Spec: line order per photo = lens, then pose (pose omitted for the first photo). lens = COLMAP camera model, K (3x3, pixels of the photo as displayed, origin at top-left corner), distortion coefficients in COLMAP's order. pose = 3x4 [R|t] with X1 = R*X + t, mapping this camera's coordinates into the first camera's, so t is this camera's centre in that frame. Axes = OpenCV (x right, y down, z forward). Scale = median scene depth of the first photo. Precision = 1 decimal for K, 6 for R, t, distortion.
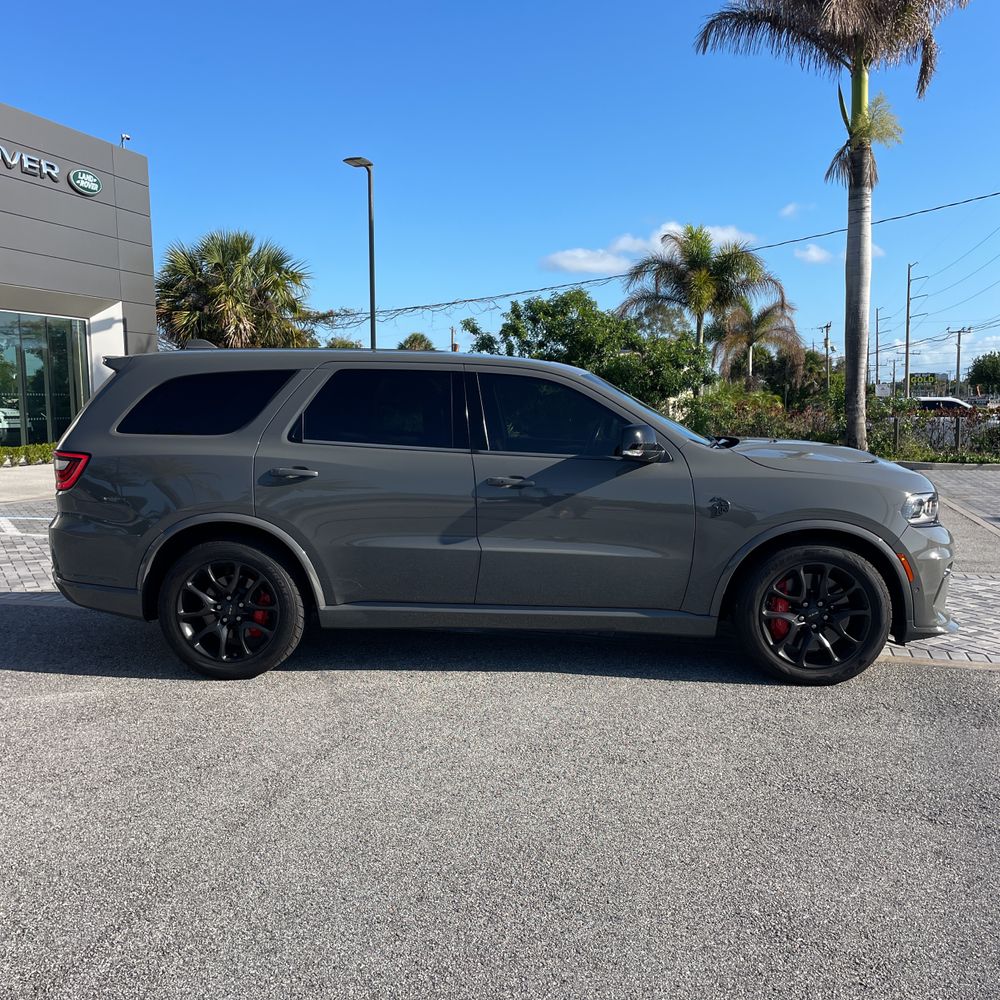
lens RADIAL K [[1007.9, 0, 507.3], [0, 1007.9, 500.0], [0, 0, 1]] dist [0.027852, 0.000000]
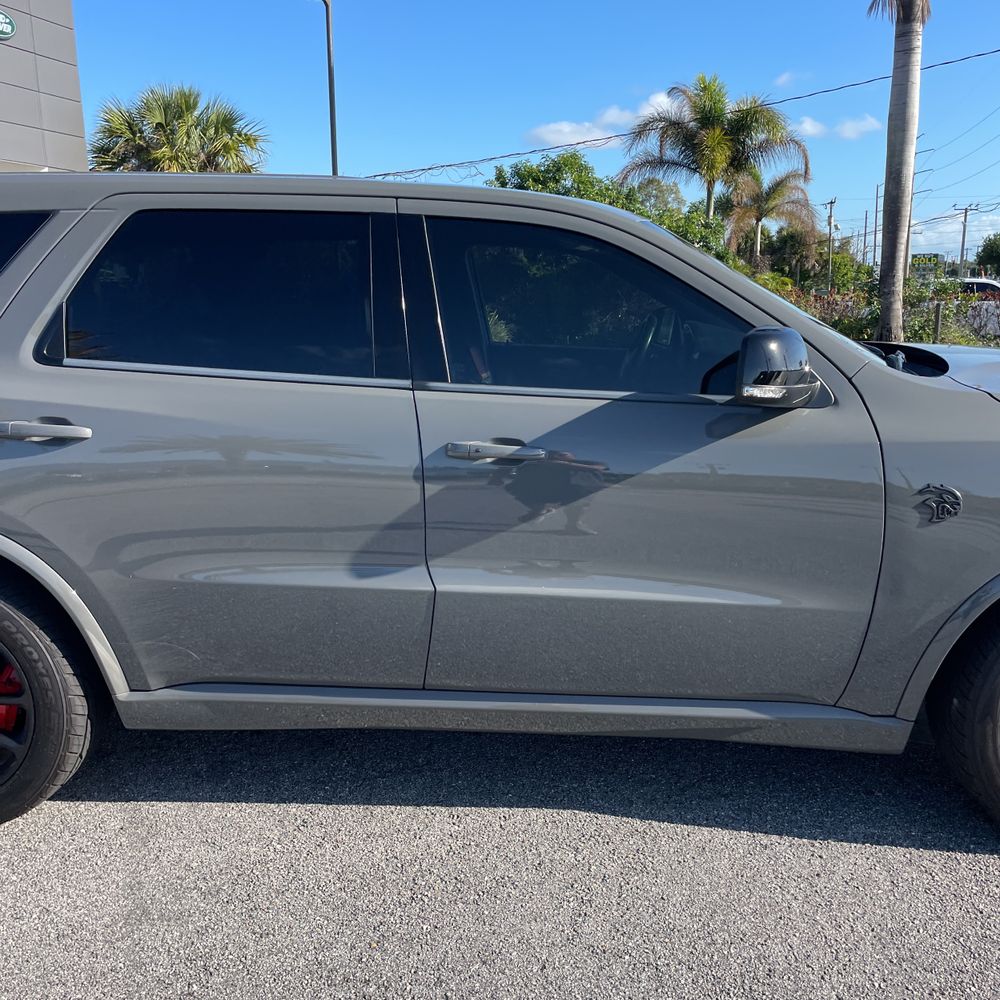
lens RADIAL K [[1007.9, 0, 497.8], [0, 1007.9, 515.2], [0, 0, 1]] dist [0.027852, 0.000000]
pose [[0.999980, -0.003180, 0.005428, 0.000400], [0.002471, 0.992034, 0.125950, -0.010266], [-0.005785, -0.125934, 0.992022, 0.112586]]
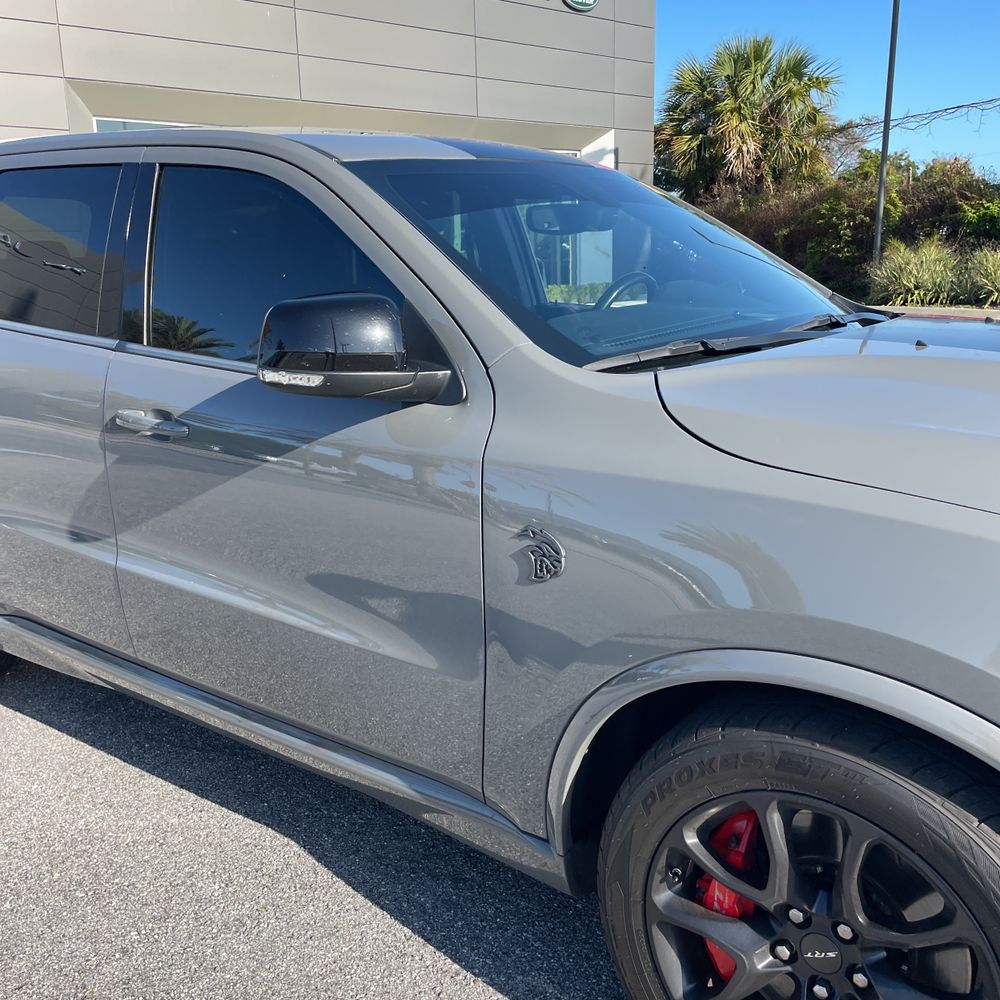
lens RADIAL K [[1007.9, 0, 509.0], [0, 1007.9, 498.5], [0, 0, 1]] dist [0.027852, 0.000000]
pose [[0.842550, 0.119819, -0.525122, 0.078569], [-0.037049, 0.985526, 0.165426, -0.013658], [0.537343, -0.119925, 0.834794, 0.154579]]
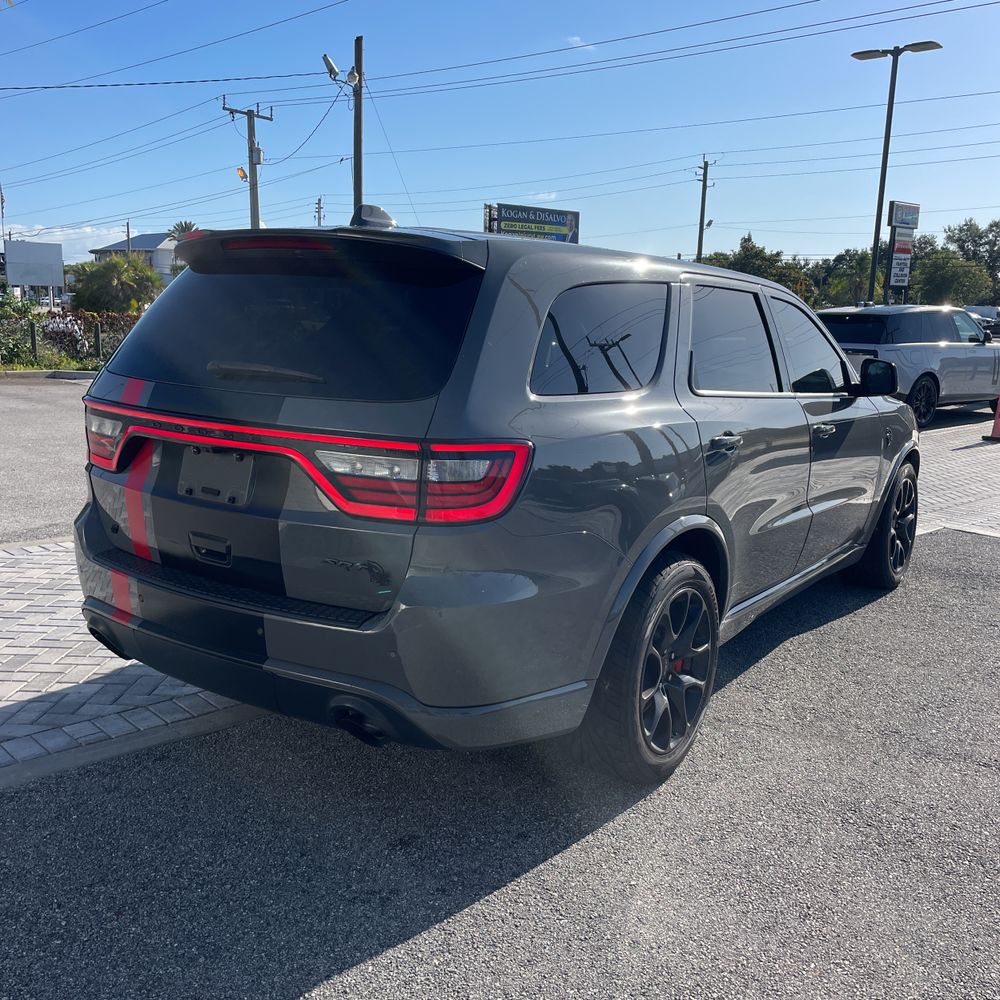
lens RADIAL K [[1007.9, 0, 510.4], [0, 1007.9, 500.3], [0, 0, 1]] dist [0.027852, 0.000000]
pose [[0.506129, -0.140275, 0.850974, -0.187037], [0.052766, 0.989873, 0.131788, -0.018345], [-0.860842, -0.021799, 0.508405, 0.170580]]
